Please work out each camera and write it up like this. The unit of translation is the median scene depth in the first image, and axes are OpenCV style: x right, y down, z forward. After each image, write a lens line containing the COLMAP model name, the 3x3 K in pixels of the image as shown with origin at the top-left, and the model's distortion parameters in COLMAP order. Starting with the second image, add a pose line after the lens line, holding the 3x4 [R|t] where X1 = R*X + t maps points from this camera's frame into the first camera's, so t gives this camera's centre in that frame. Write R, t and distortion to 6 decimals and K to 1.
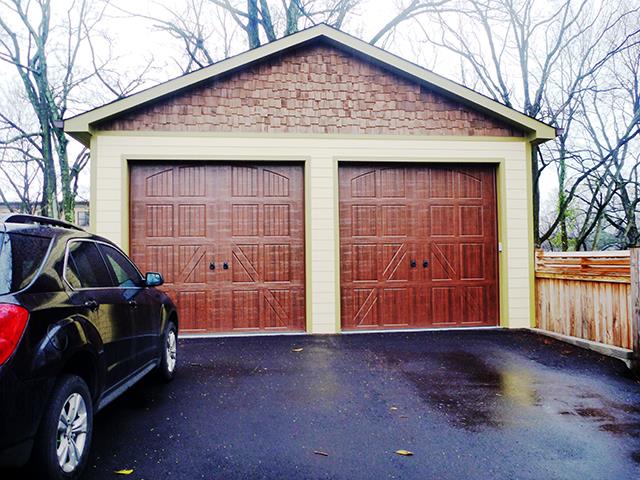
lens RADIAL K [[525.3, 0, 319.7], [0, 525.3, 239.4], [0, 0, 1]] dist [-0.036931, 0.008214]
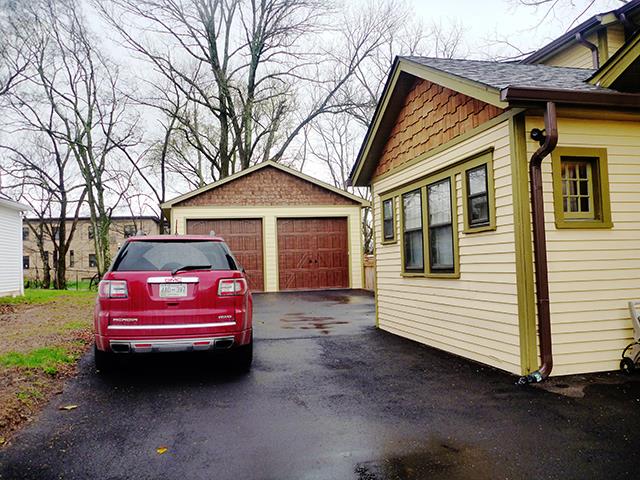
lens RADIAL K [[525.3, 0, 319.0], [0, 525.3, 240.0], [0, 0, 1]] dist [-0.036931, 0.008214]
pose [[0.994265, -0.015048, 0.105885, -0.025986], [0.016092, 0.999830, -0.009013, -0.025539], [-0.105731, 0.010666, 0.994338, -1.290313]]
